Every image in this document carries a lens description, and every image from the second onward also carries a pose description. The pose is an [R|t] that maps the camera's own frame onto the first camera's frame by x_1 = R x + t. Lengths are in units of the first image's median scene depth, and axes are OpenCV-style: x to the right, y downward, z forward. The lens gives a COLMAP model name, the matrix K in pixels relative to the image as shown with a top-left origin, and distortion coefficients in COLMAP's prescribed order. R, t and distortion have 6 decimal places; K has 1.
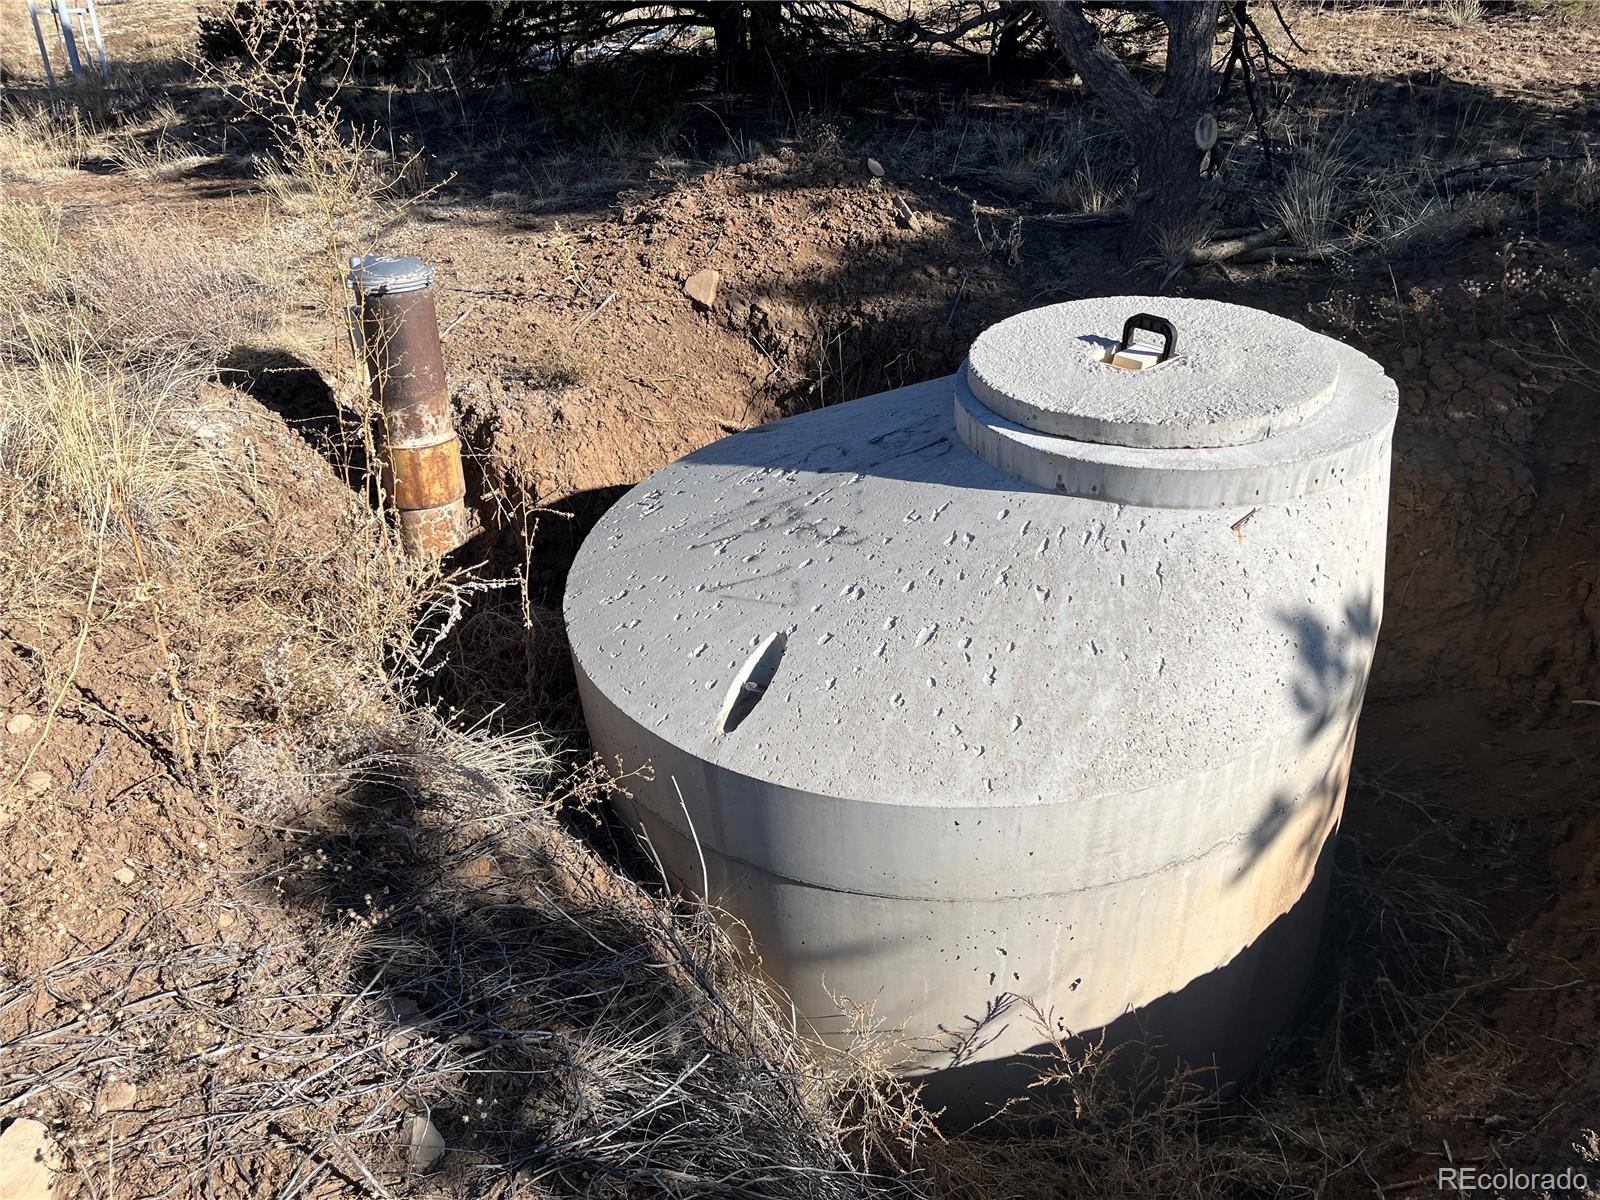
lens RADIAL K [[1175.6, 0, 800.0], [0, 1175.6, 600.0], [0, 0, 1]] dist [0.062280, -0.079924]
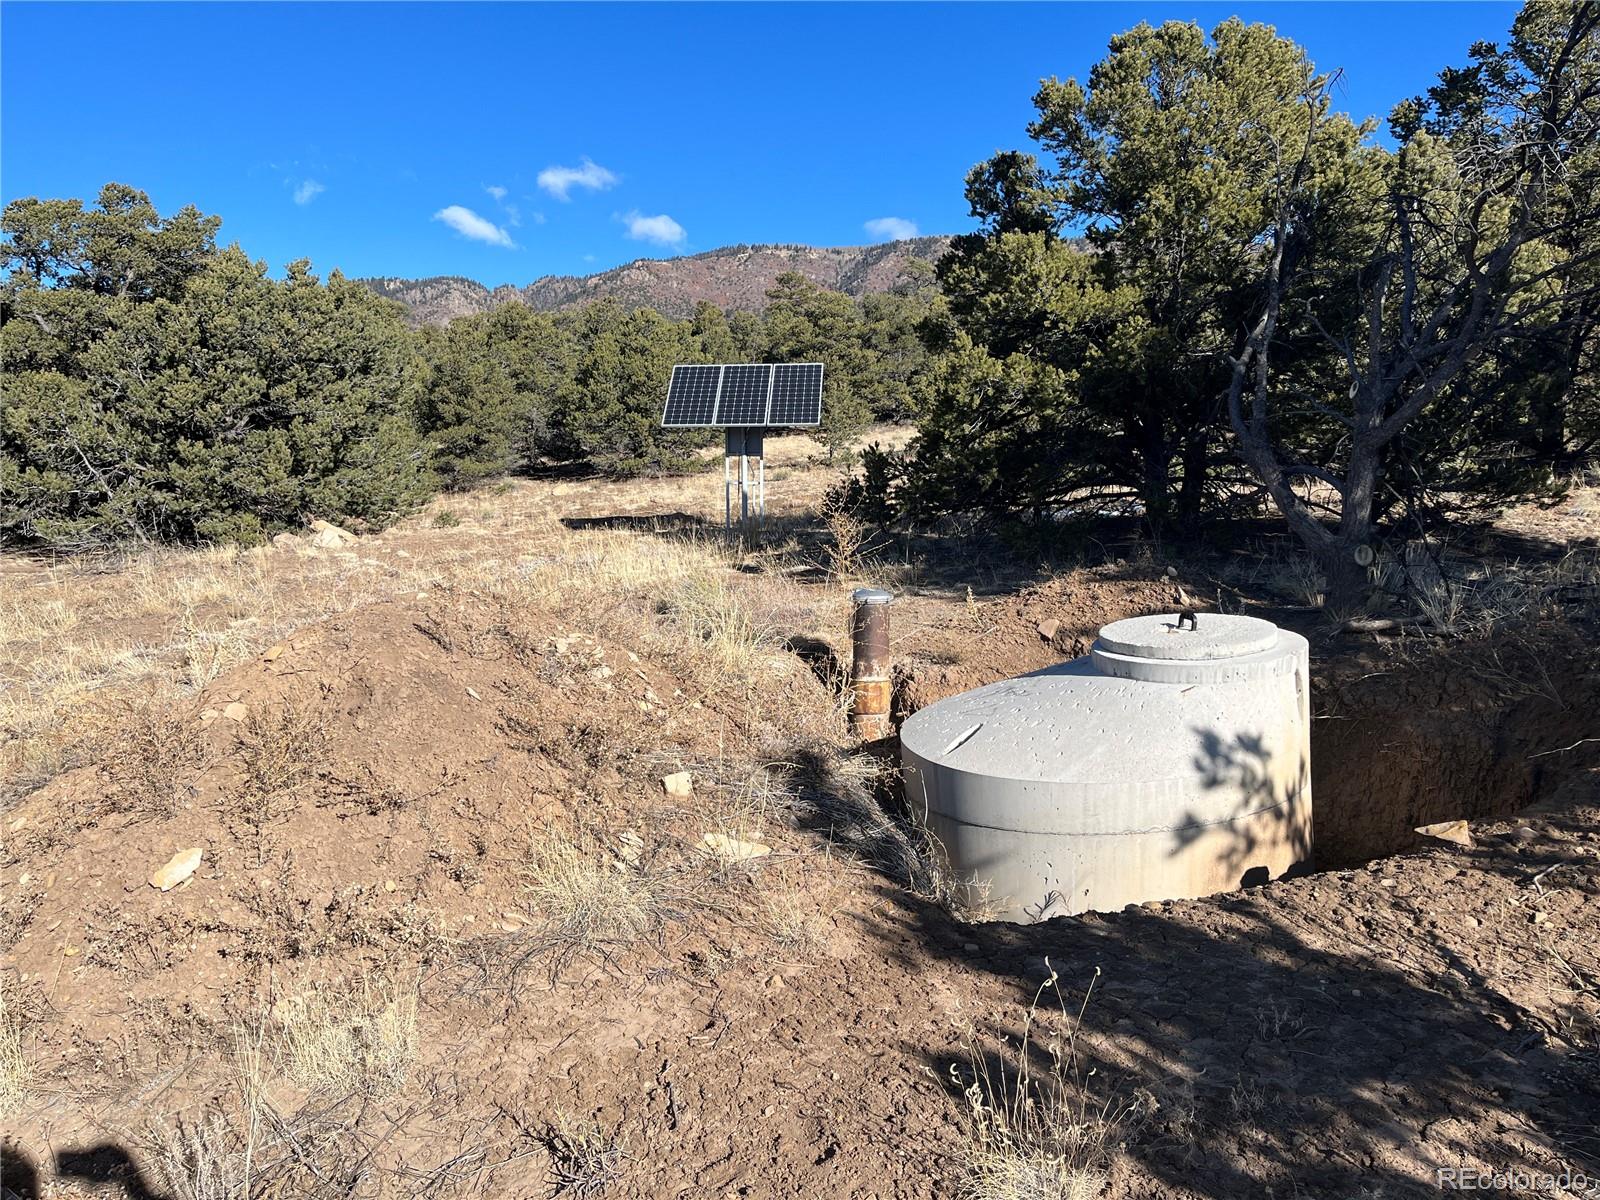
lens RADIAL K [[1175.6, 0, 800.0], [0, 1175.6, 600.0], [0, 0, 1]] dist [0.062280, -0.079924]
pose [[0.898524, 0.055706, -0.435375, 0.361198], [-0.209184, 0.926368, -0.313183, 0.331214], [0.385871, 0.372476, 0.844017, -0.641165]]
